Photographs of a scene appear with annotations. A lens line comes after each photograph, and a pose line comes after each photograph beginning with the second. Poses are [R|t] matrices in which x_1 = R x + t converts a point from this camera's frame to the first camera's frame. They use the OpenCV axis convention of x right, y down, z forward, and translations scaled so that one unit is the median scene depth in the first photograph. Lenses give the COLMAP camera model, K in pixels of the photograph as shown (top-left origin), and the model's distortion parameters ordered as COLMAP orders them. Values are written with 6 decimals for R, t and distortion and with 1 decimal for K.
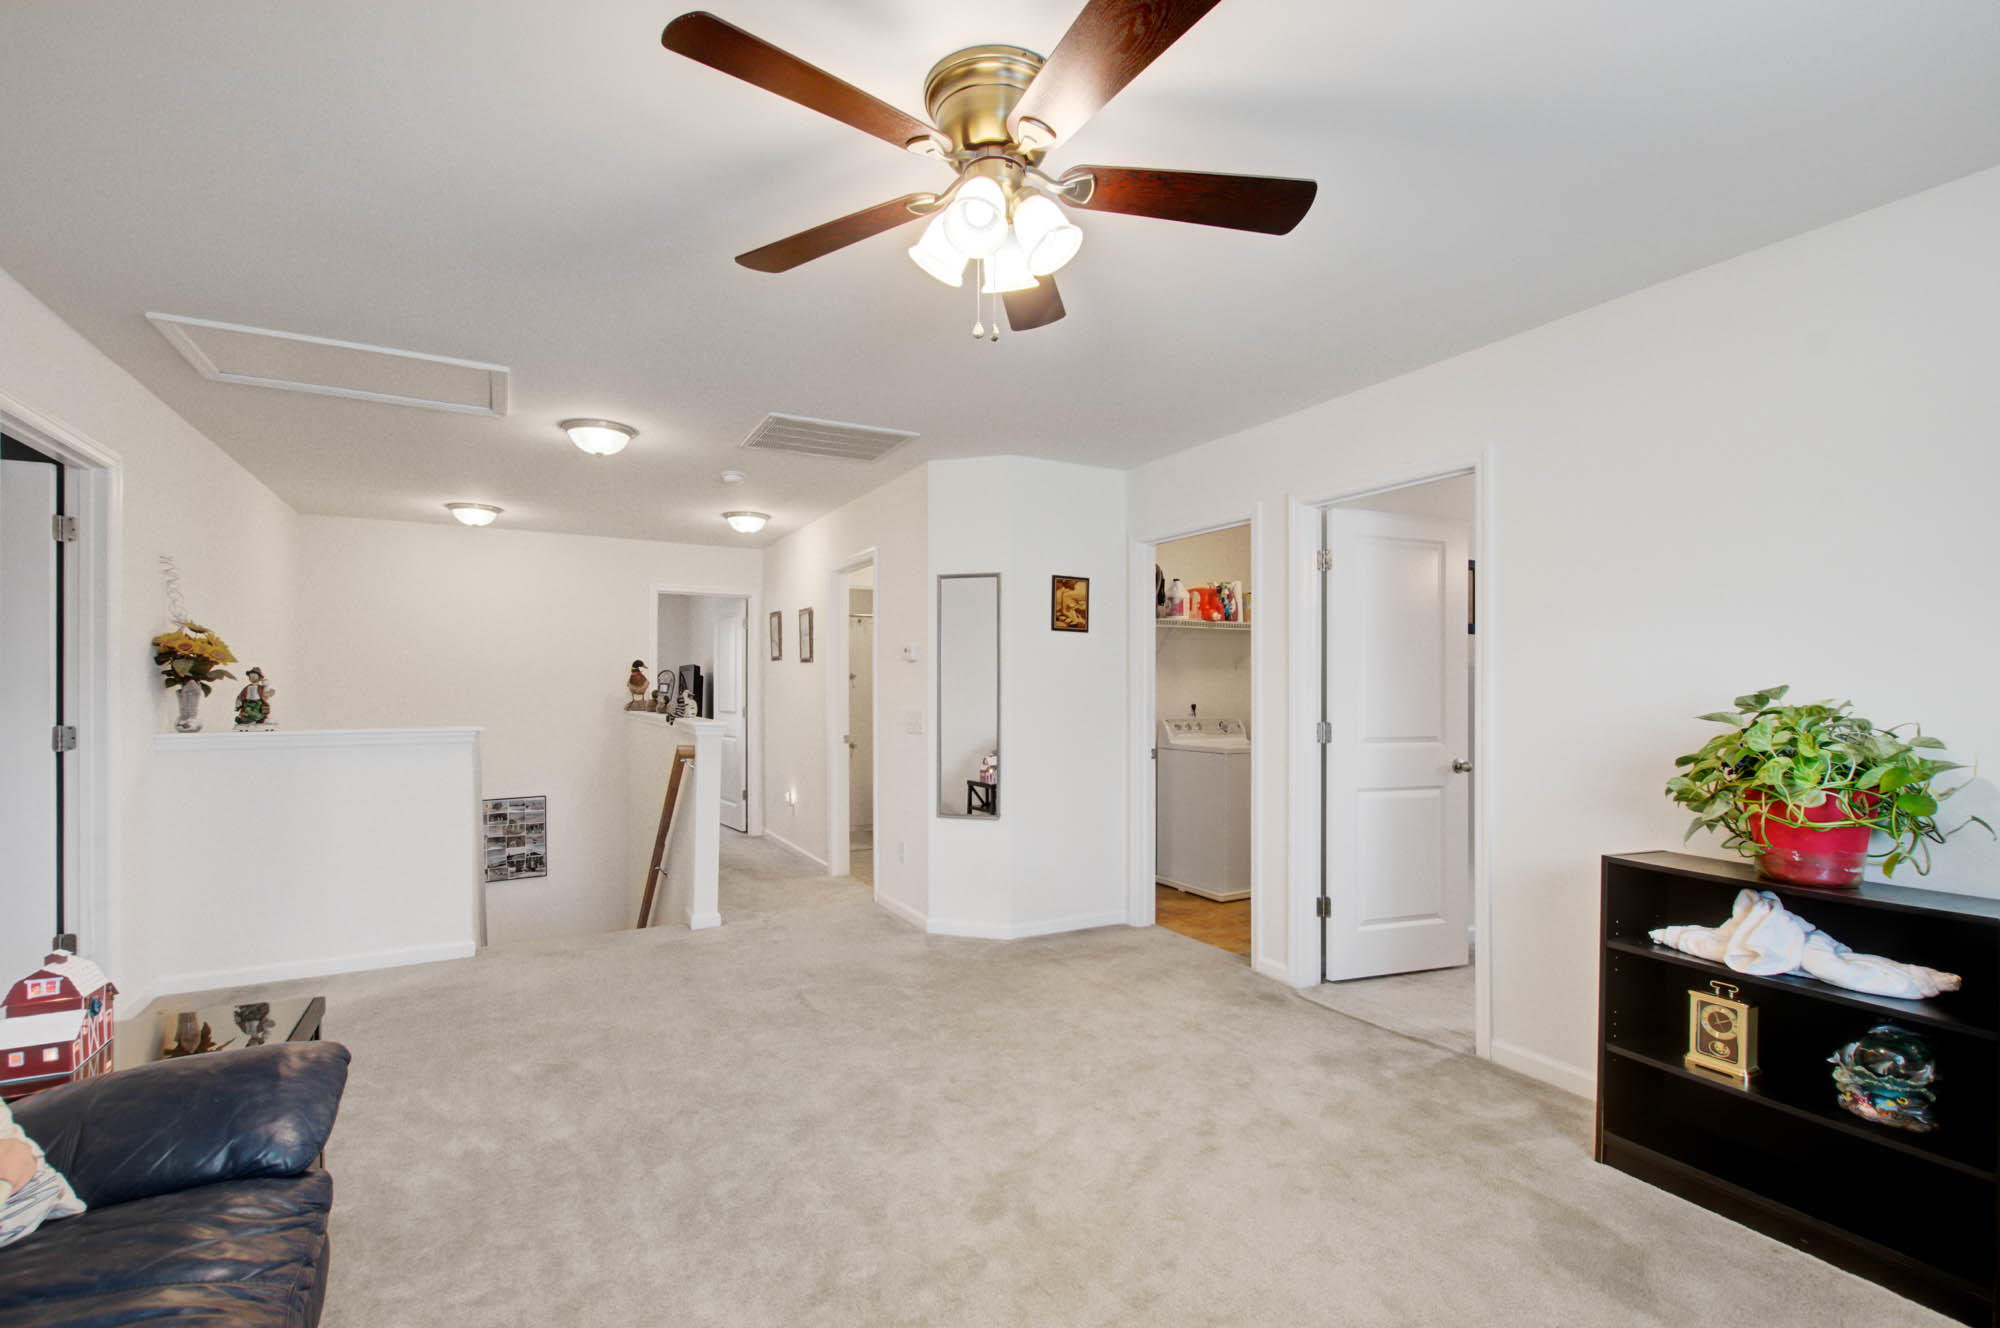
lens RADIAL K [[904.4, 0, 999.0], [0, 904.4, 678.8], [0, 0, 1]] dist [-0.003139, 0.000019]
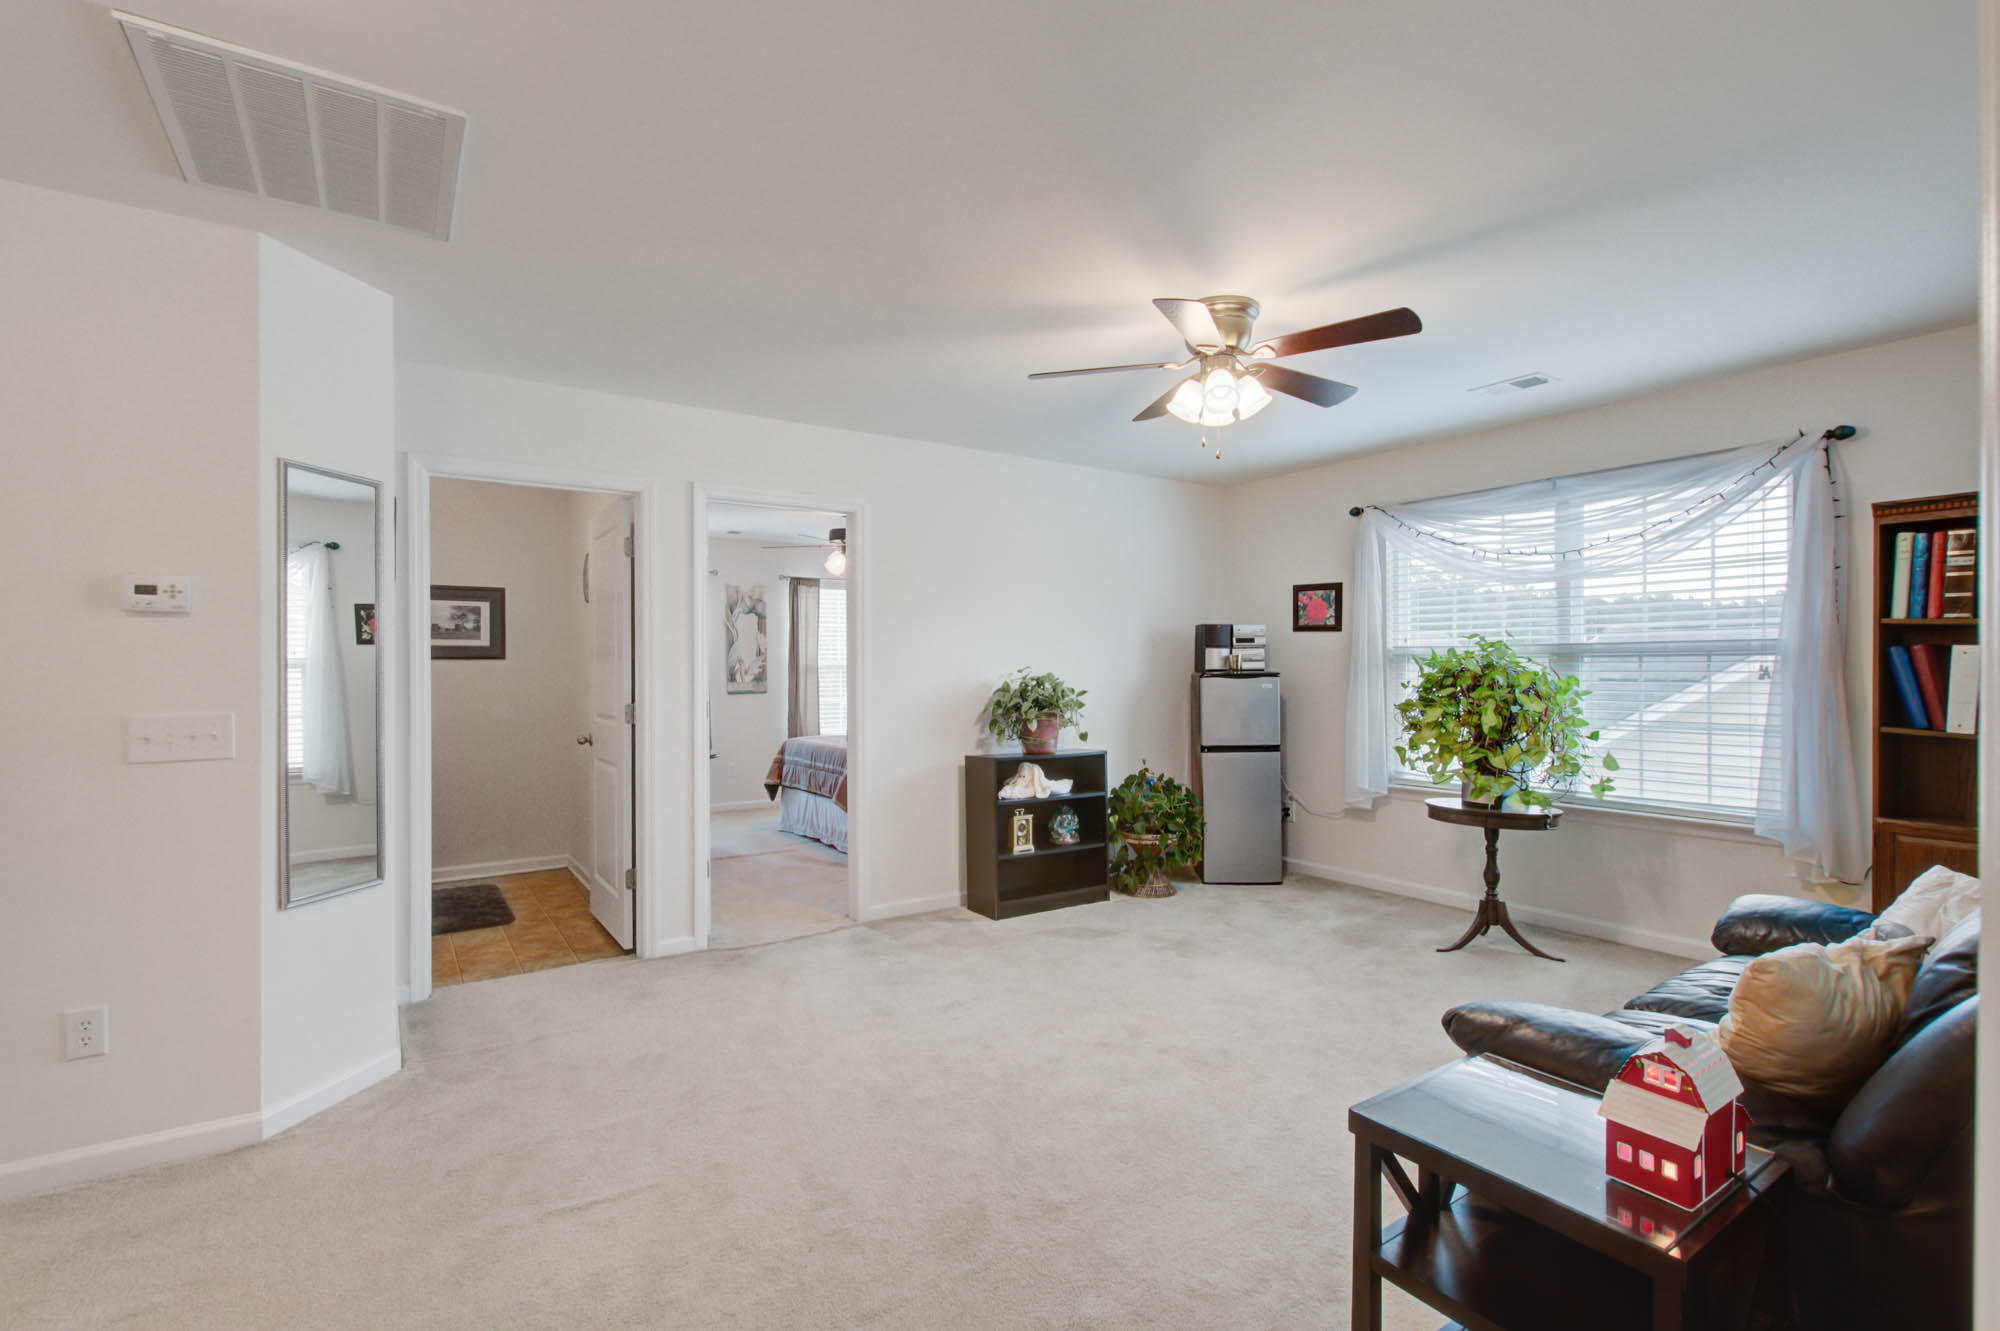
lens RADIAL K [[904.4, 0, 998.8], [0, 904.4, 666.4], [0, 0, 1]] dist [-0.003139, 0.000019]
pose [[-0.116334, 0.009845, 0.993161, -1.298130], [0.000597, 0.999951, -0.009842, 0.026155], [-0.993210, -0.000553, -0.116334, 1.301276]]
